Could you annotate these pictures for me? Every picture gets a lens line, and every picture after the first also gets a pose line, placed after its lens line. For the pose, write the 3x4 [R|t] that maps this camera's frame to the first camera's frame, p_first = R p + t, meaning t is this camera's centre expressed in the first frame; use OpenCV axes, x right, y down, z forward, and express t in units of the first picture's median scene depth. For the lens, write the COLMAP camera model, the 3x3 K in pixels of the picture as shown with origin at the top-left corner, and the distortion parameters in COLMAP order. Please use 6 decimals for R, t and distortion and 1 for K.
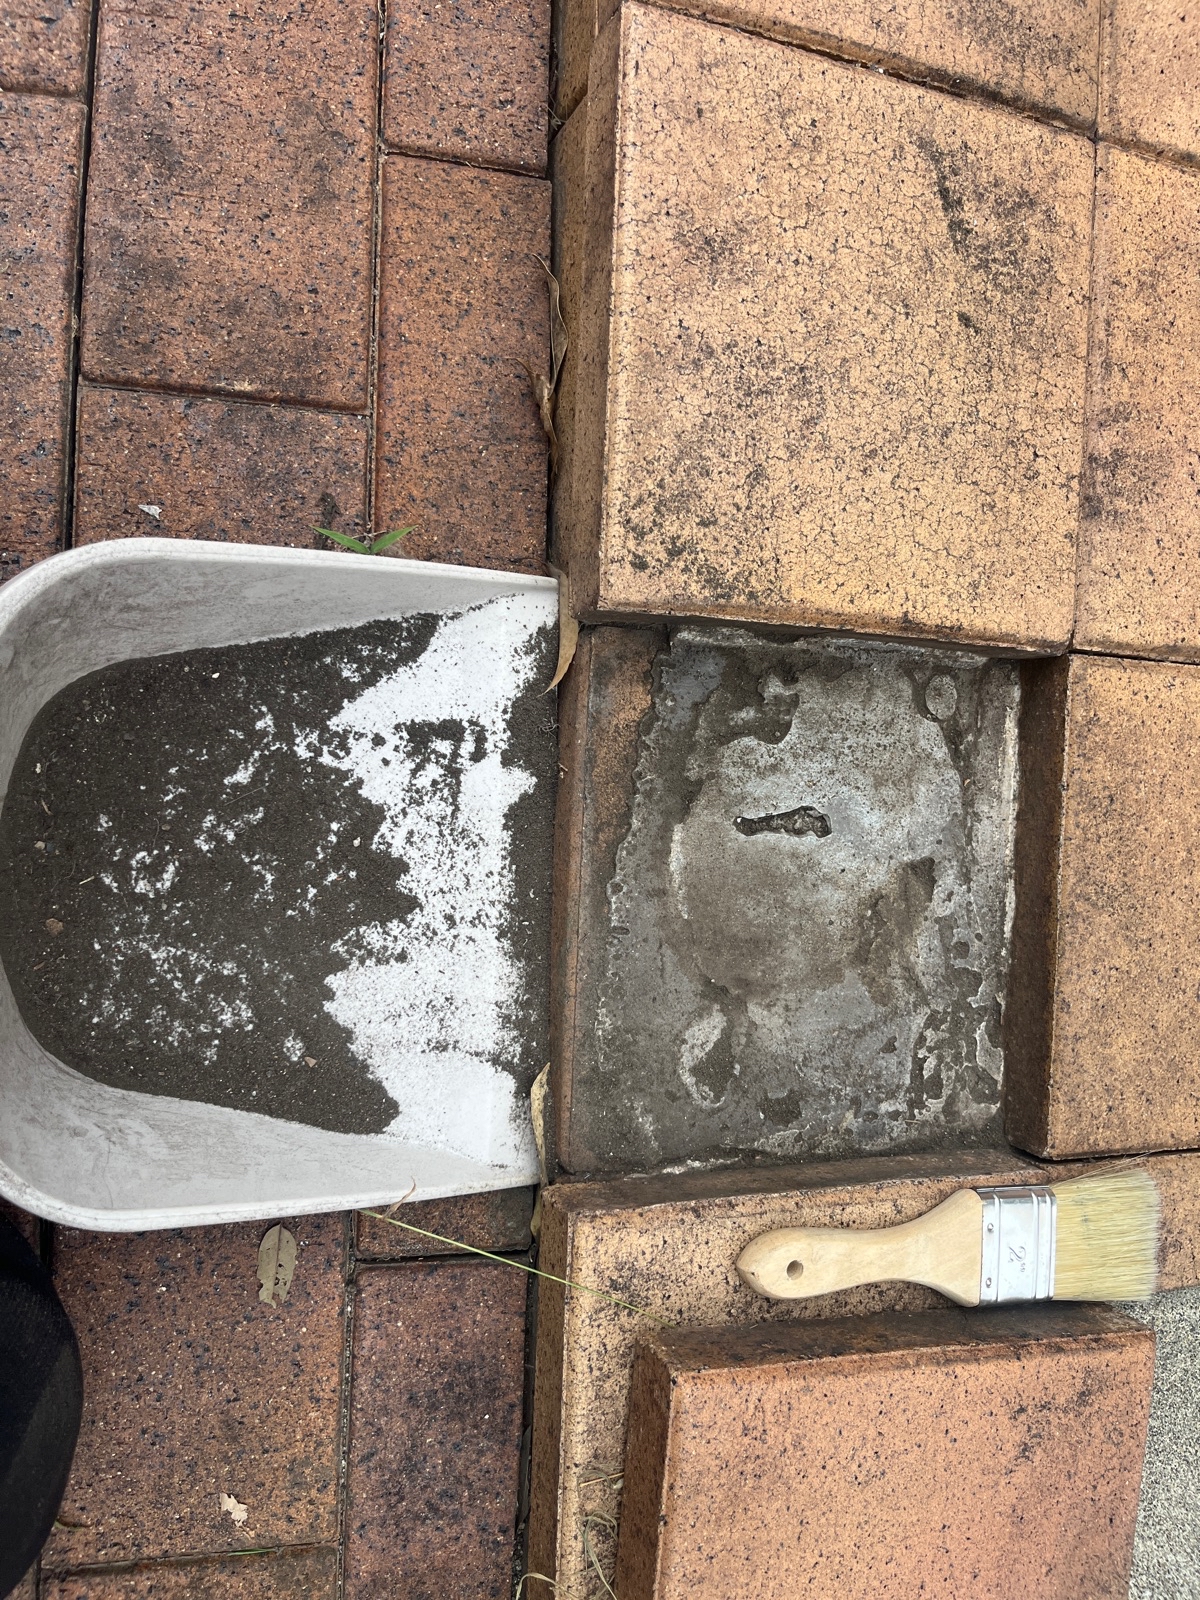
lens RADIAL K [[1223.5, 0, 598.9], [0, 1223.5, 810.0], [0, 0, 1]] dist [0.042765, -0.068958]
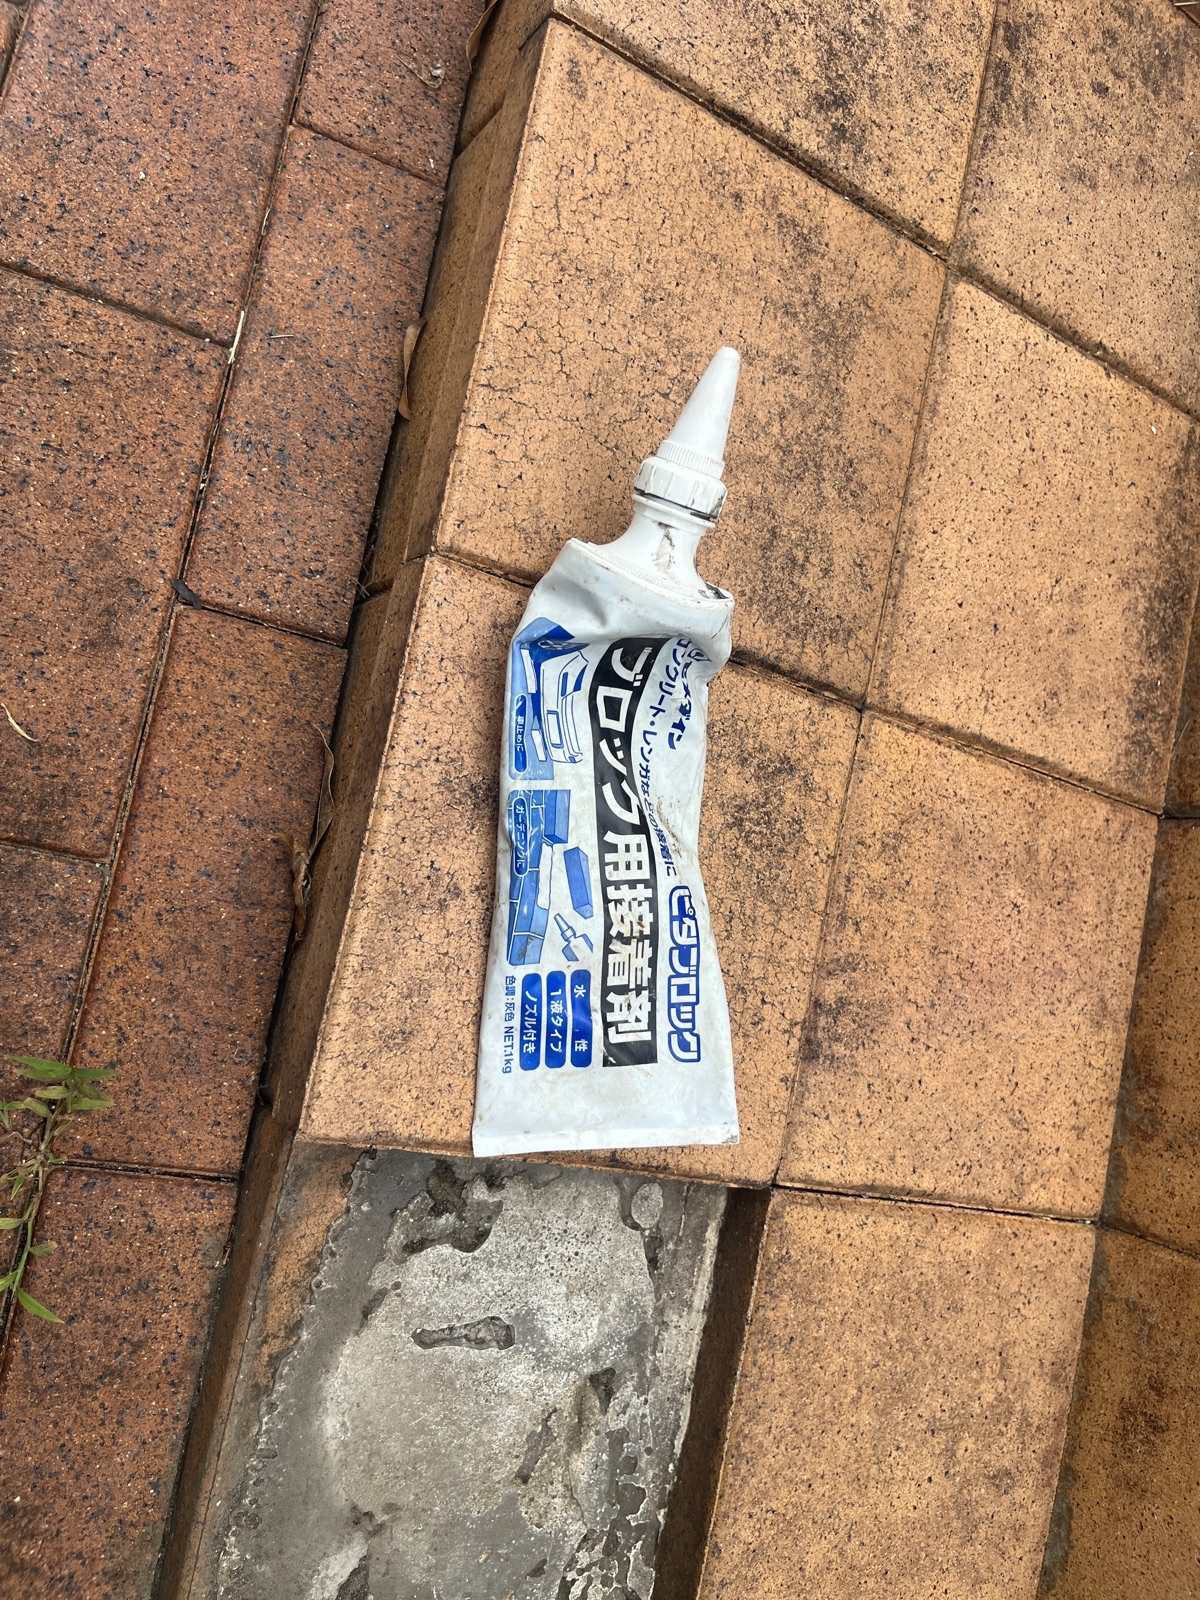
lens RADIAL K [[1216.1, 0, 590.1], [0, 1216.1, 813.8], [0, 0, 1]] dist [0.064029, -0.110679]
pose [[0.975736, 0.175050, 0.131519, 0.048471], [-0.160643, 0.980497, -0.113224, -0.306671], [-0.148774, 0.089349, 0.984826, -0.009972]]
